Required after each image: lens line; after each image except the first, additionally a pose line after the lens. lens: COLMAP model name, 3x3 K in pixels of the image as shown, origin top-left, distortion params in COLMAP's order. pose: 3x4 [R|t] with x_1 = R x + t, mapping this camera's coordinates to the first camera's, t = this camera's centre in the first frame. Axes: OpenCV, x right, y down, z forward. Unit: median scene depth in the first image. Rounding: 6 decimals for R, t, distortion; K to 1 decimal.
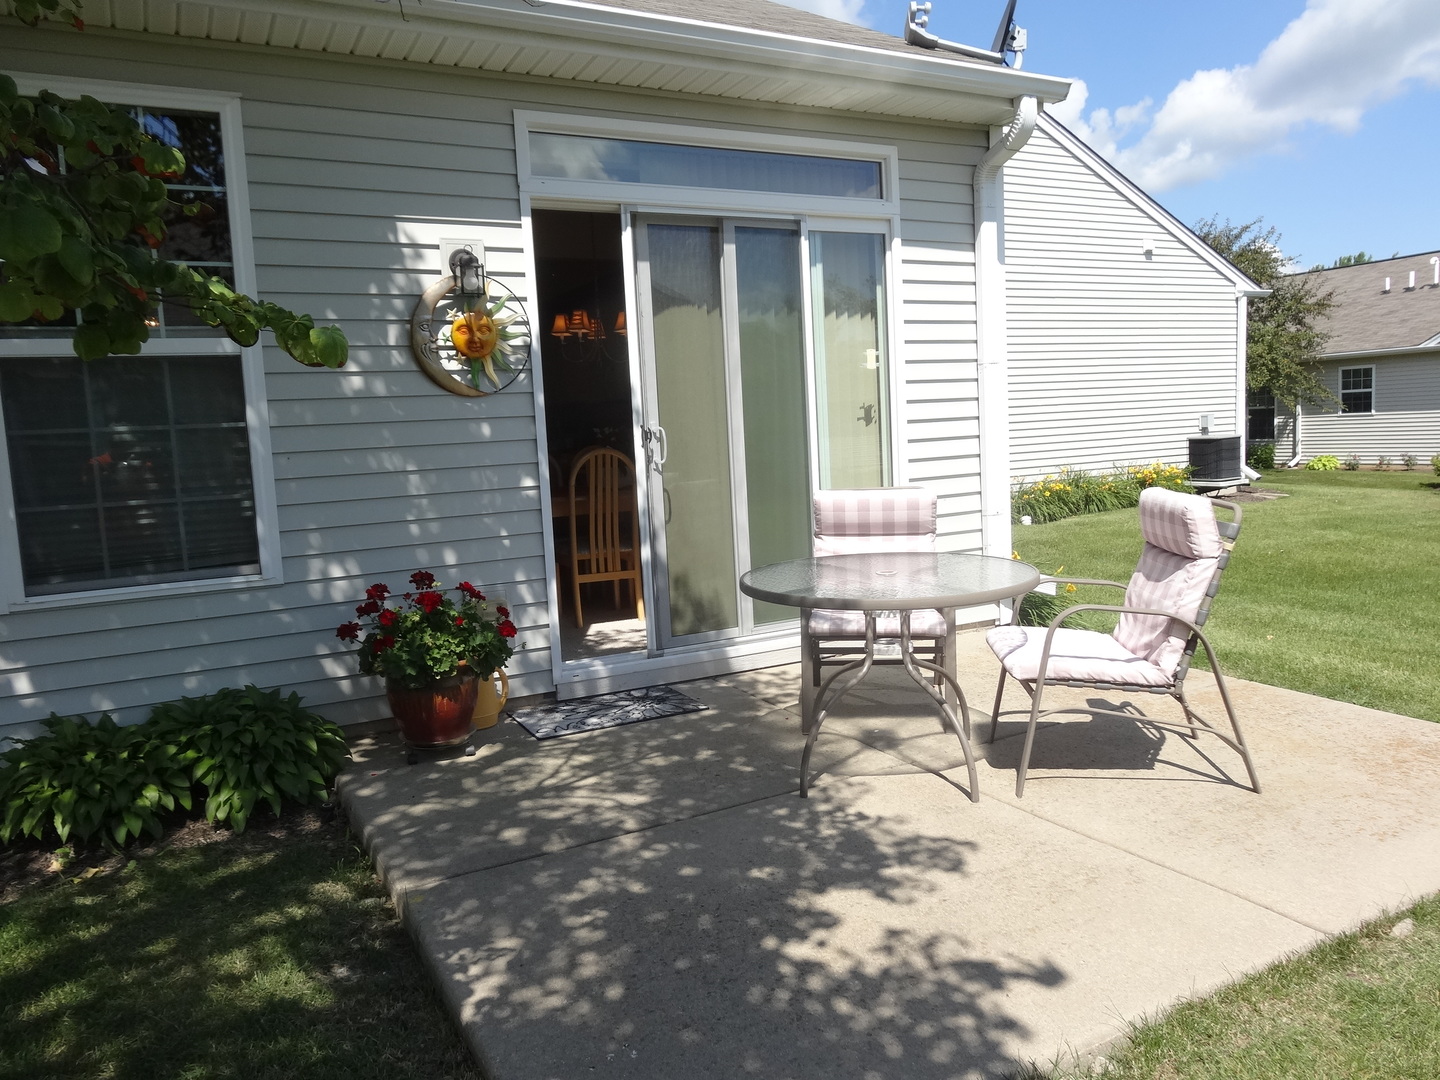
lens RADIAL K [[1063.9, 0, 718.0], [0, 1063.9, 544.0], [0, 0, 1]] dist [-0.005591, 0.006428]
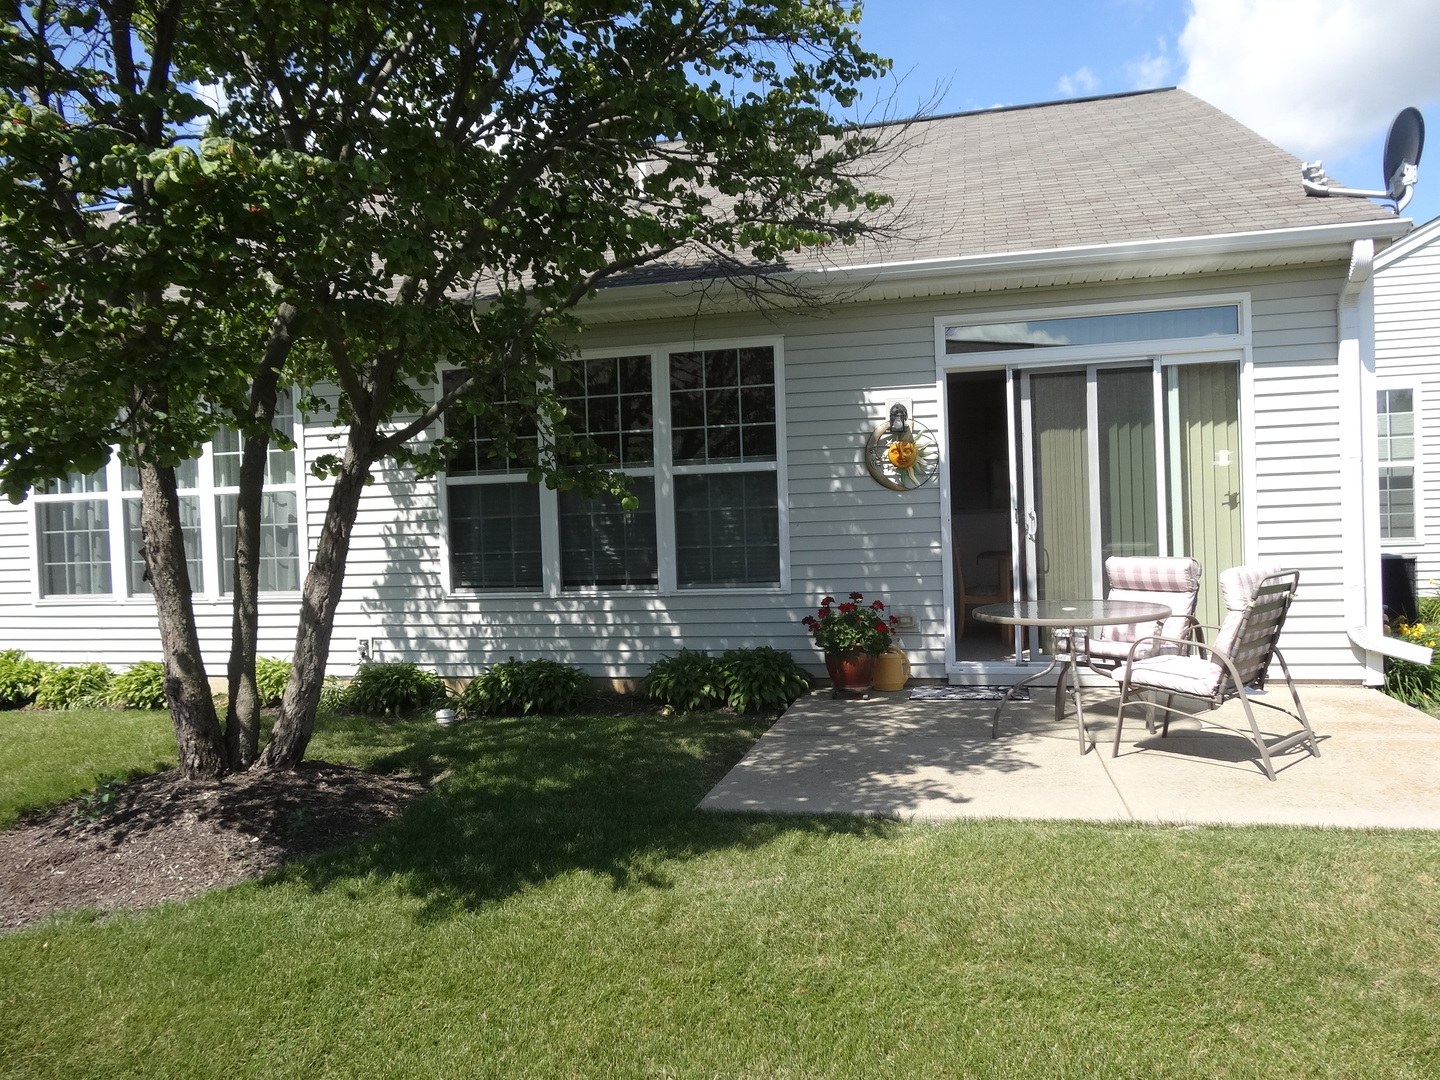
lens RADIAL K [[1063.9, 0, 718.0], [0, 1063.9, 544.0], [0, 0, 1]] dist [-0.005591, 0.006428]
pose [[0.742257, 0.036697, -0.669109, 0.678569], [-0.073386, 0.996945, -0.026732, 0.009455], [0.666084, 0.068946, 0.742683, -0.422917]]
